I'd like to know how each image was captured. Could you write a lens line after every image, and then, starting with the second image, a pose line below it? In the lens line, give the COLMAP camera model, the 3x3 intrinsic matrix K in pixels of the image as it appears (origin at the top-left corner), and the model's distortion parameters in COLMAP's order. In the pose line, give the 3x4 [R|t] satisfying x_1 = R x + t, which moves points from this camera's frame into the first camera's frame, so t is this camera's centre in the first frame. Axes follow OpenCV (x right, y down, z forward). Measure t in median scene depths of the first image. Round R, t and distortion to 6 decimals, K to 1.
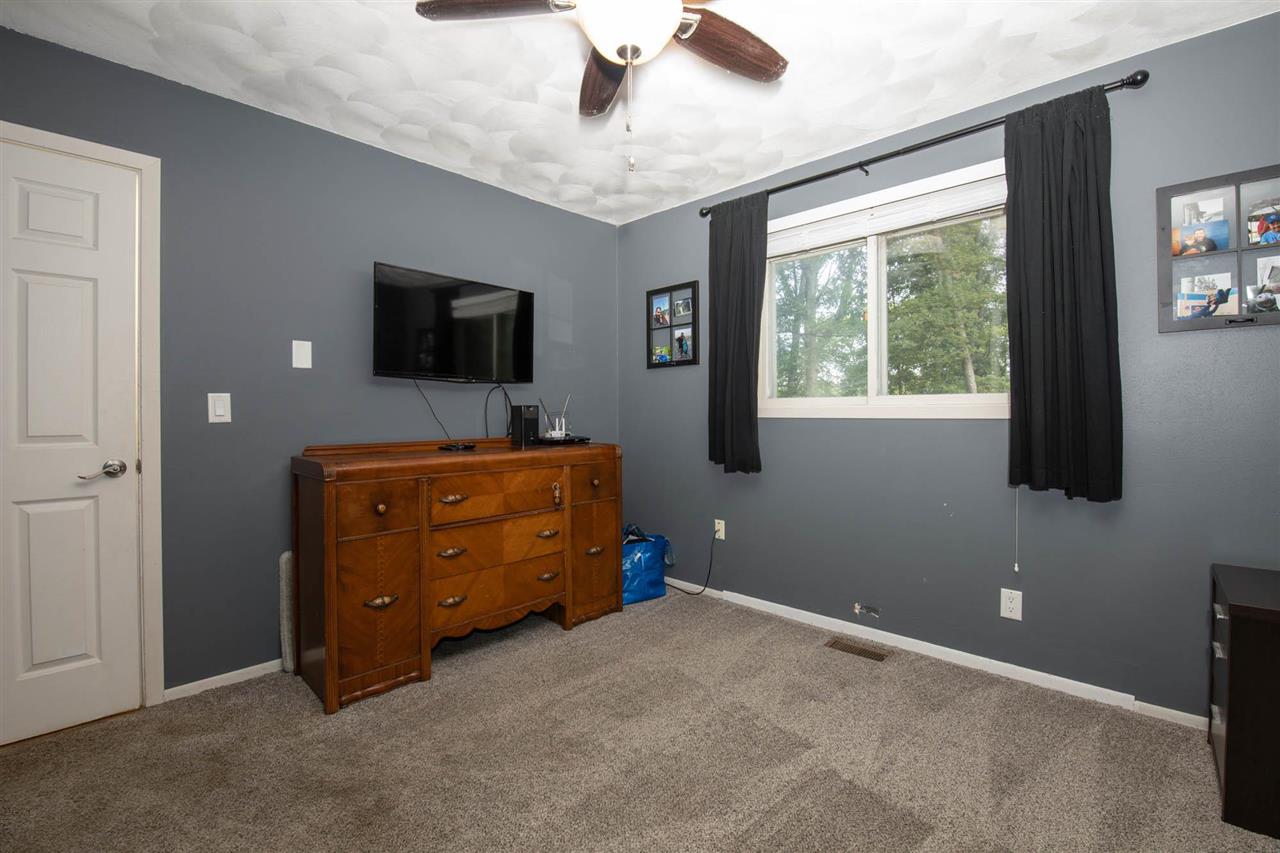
lens RADIAL K [[573.6, 0, 643.0], [0, 573.6, 416.7], [0, 0, 1]] dist [-0.028361, -0.000294]
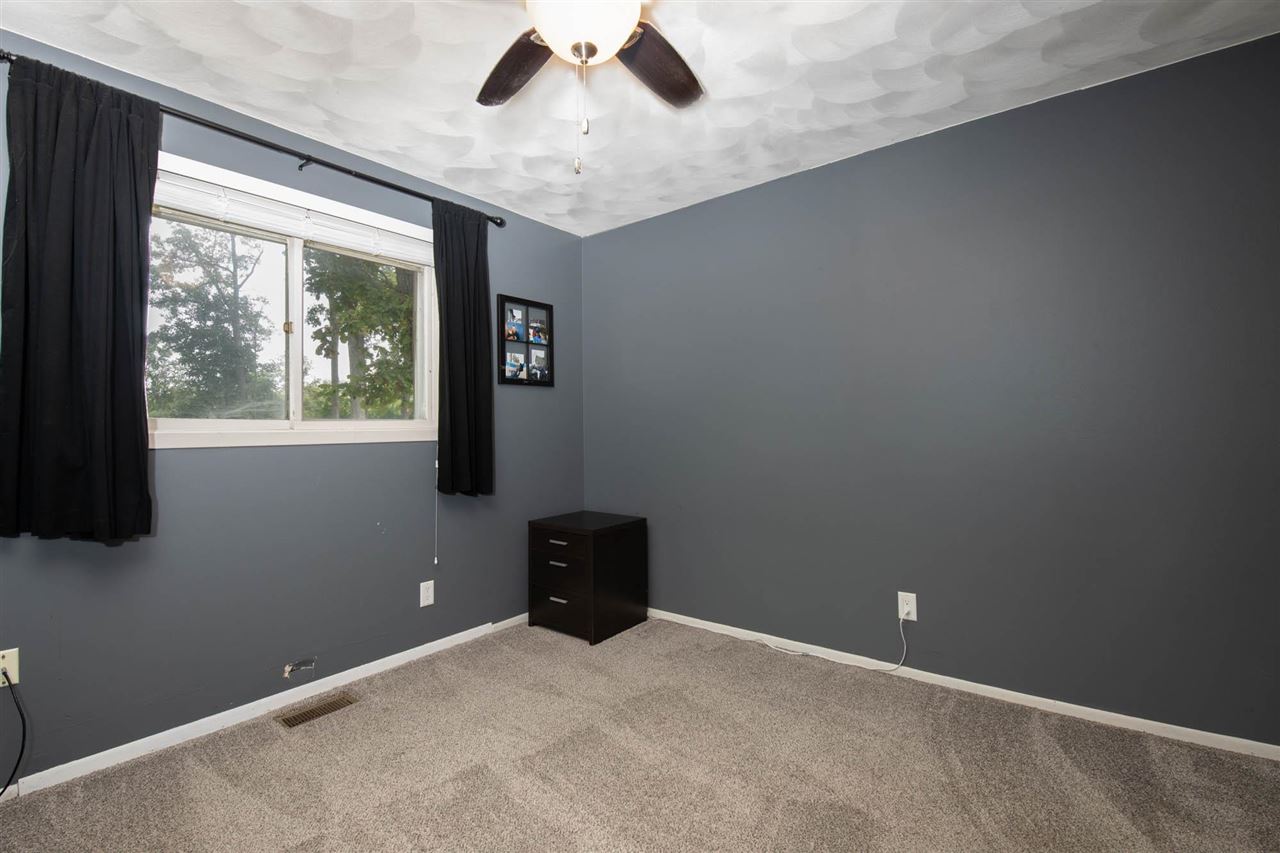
lens RADIAL K [[573.6, 0, 643.0], [0, 573.6, 416.7], [0, 0, 1]] dist [-0.028361, -0.000294]
pose [[-0.135938, 0.018615, 0.990542, -0.711217], [0.016607, 0.999726, -0.016509, -0.023823], [-0.990578, 0.014206, -0.136210, 0.786643]]
